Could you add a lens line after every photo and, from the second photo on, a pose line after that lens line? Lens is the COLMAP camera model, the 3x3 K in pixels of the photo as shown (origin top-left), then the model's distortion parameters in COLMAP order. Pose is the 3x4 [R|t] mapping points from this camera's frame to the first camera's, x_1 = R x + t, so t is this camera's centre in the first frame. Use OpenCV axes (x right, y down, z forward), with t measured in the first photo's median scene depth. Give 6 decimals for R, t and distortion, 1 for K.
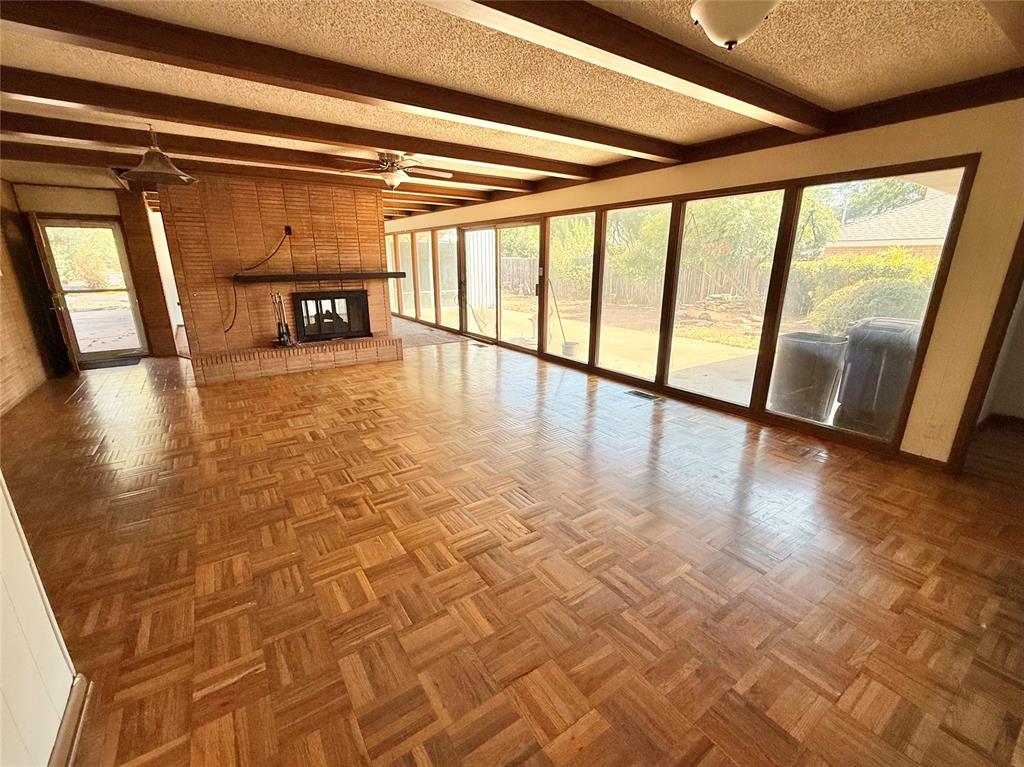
lens RADIAL K [[428.9, 0, 509.1], [0, 428.9, 387.3], [0, 0, 1]] dist [0.000523, 0.000104]
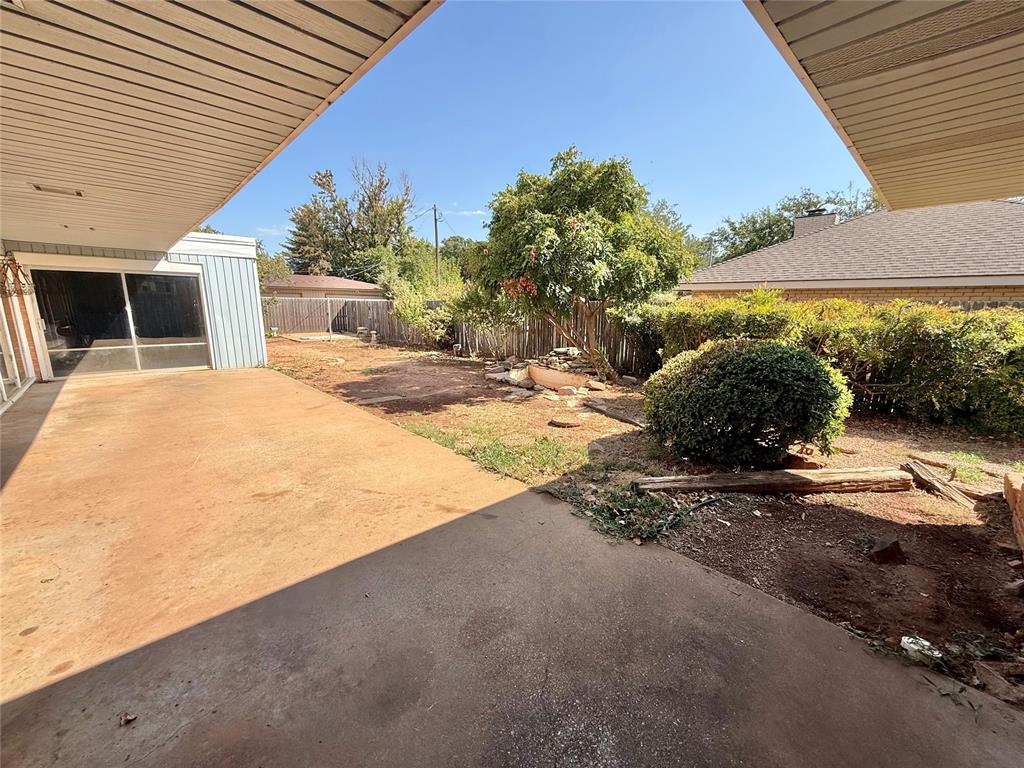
lens RADIAL K [[428.9, 0, 509.1], [0, 428.9, 387.8], [0, 0, 1]] dist [0.000523, 0.000104]
pose [[0.986506, -0.019150, 0.162599, 0.374756], [0.033623, 0.995664, -0.086729, -0.117748], [-0.160233, 0.091026, 0.982873, 0.392507]]
